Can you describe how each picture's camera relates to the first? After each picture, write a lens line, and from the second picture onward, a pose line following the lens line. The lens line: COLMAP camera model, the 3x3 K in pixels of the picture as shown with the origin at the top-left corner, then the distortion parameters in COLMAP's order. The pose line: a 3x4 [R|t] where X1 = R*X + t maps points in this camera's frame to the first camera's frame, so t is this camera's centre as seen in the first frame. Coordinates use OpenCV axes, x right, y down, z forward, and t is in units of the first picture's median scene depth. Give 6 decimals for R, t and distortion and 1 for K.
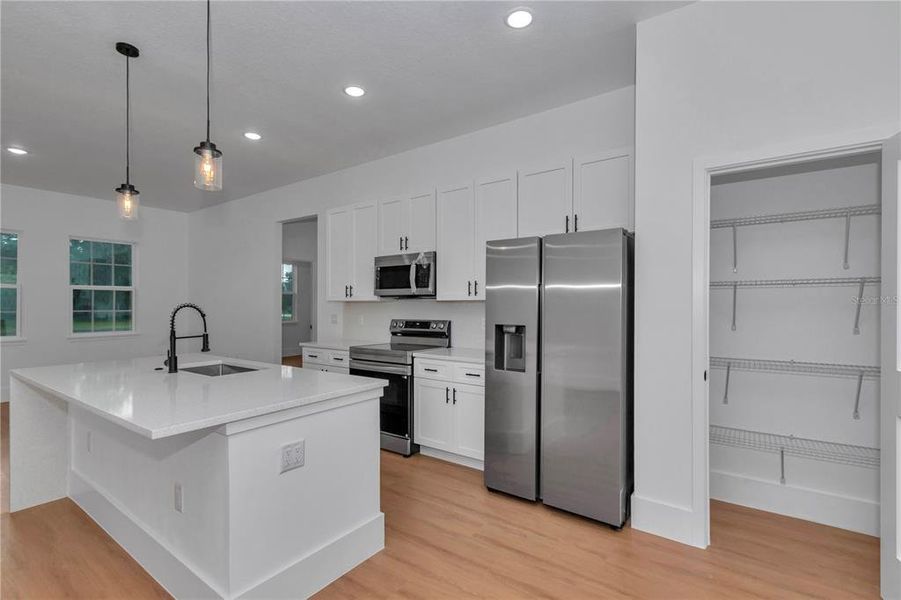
lens RADIAL K [[419.8, 0, 447.0], [0, 419.8, 300.9], [0, 0, 1]] dist [-0.003447, -0.000592]
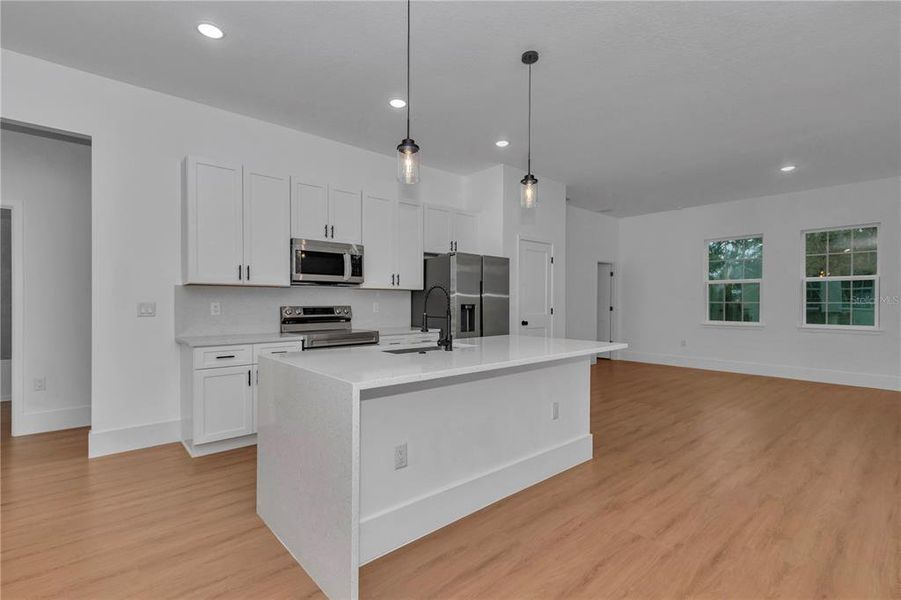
lens RADIAL K [[419.8, 0, 452.7], [0, 419.8, 301.6], [0, 0, 1]] dist [-0.003447, -0.000592]
pose [[0.215024, 0.001336, 0.976608, -1.080054], [-0.015728, 0.999874, 0.002095, 0.029633], [-0.976482, -0.015811, 0.215018, 0.498425]]
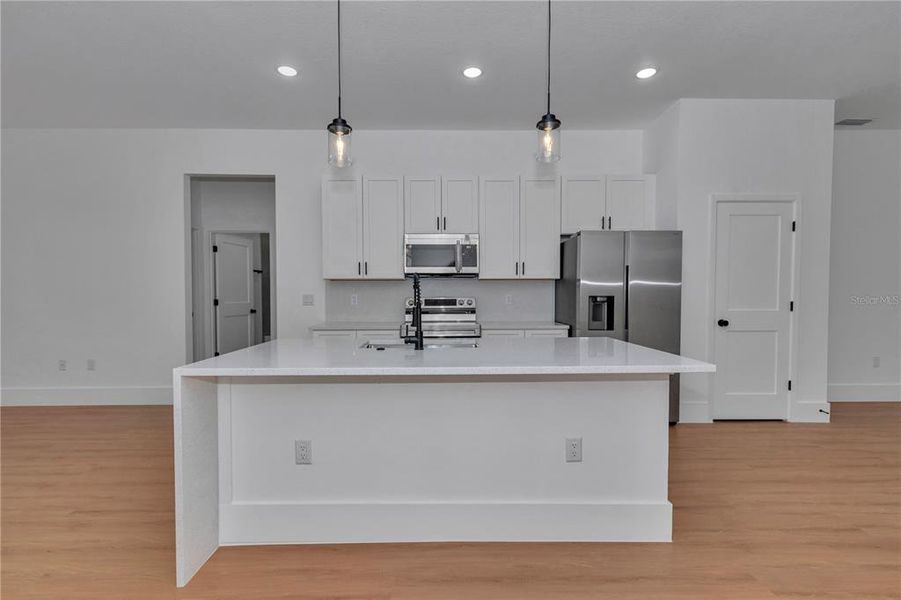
lens RADIAL K [[419.8, 0, 444.4], [0, 419.8, 304.7], [0, 0, 1]] dist [-0.003447, -0.000592]
pose [[0.805010, -0.018161, 0.592983, -0.740013], [-0.005356, 0.999268, 0.037874, 0.025588], [-0.593237, -0.033665, 0.804324, 0.163464]]
